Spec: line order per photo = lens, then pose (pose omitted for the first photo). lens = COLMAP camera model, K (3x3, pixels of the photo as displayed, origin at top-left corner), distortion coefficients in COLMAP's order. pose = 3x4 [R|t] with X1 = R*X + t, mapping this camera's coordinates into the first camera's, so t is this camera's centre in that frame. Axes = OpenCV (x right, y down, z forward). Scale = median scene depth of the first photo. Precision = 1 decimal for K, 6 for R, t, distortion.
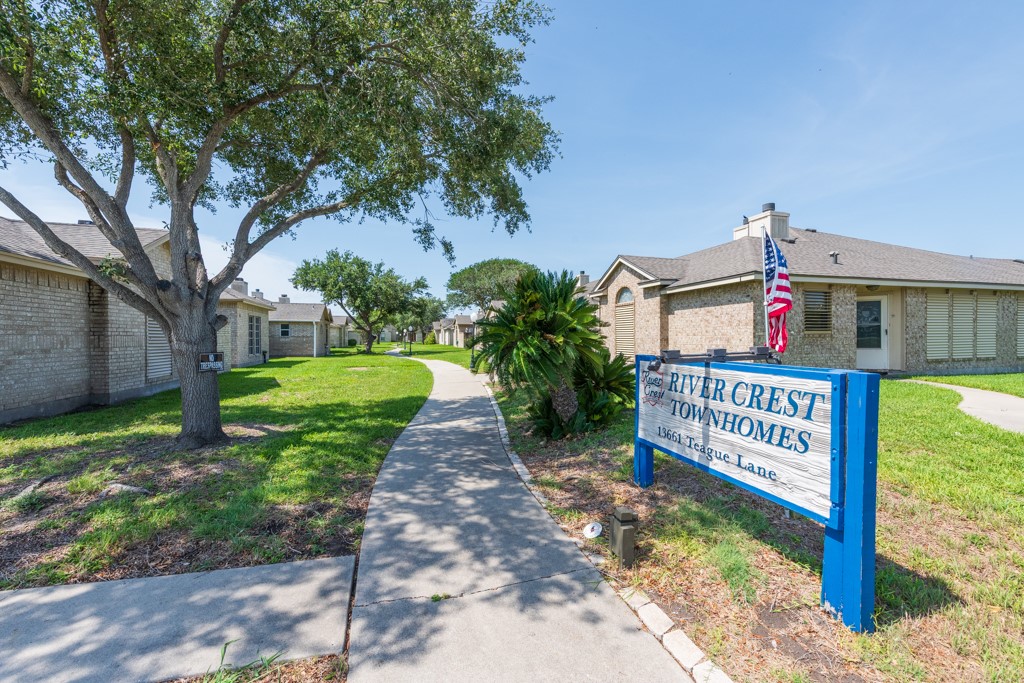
lens RADIAL K [[410.8, 0, 516.3], [0, 410.8, 339.7], [0, 0, 1]] dist [0.016726, -0.005856]
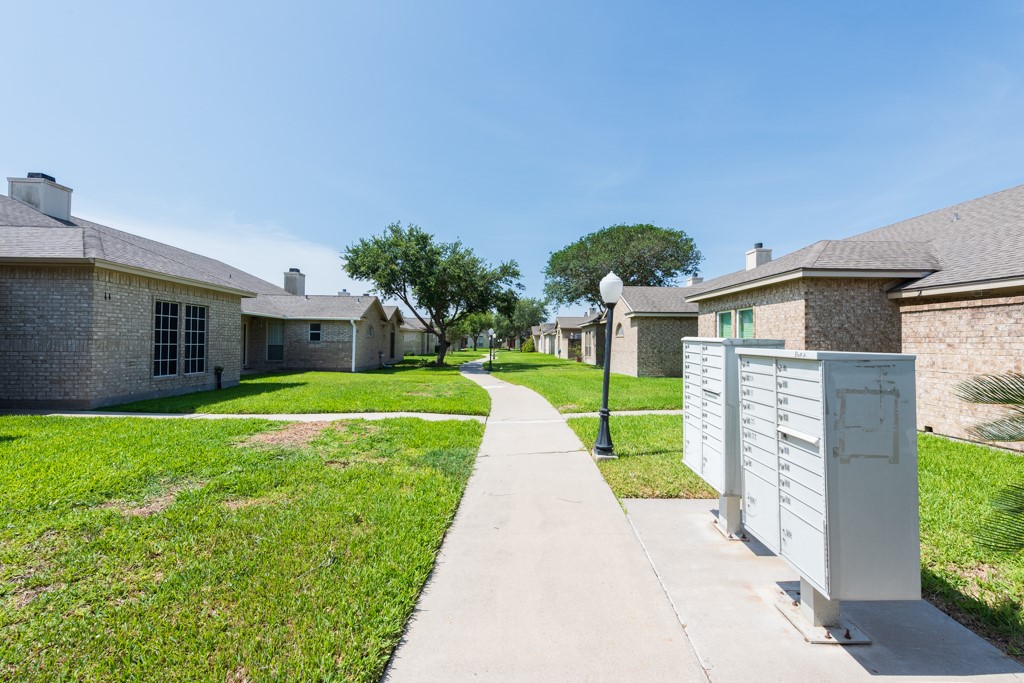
lens RADIAL K [[410.8, 0, 516.3], [0, 410.8, 339.7], [0, 0, 1]] dist [0.016726, -0.005856]
pose [[0.969440, 0.012142, -0.245027, -0.043866], [-0.016108, 0.999770, -0.014189, -0.004564], [0.244798, 0.017702, 0.969412, 0.304791]]
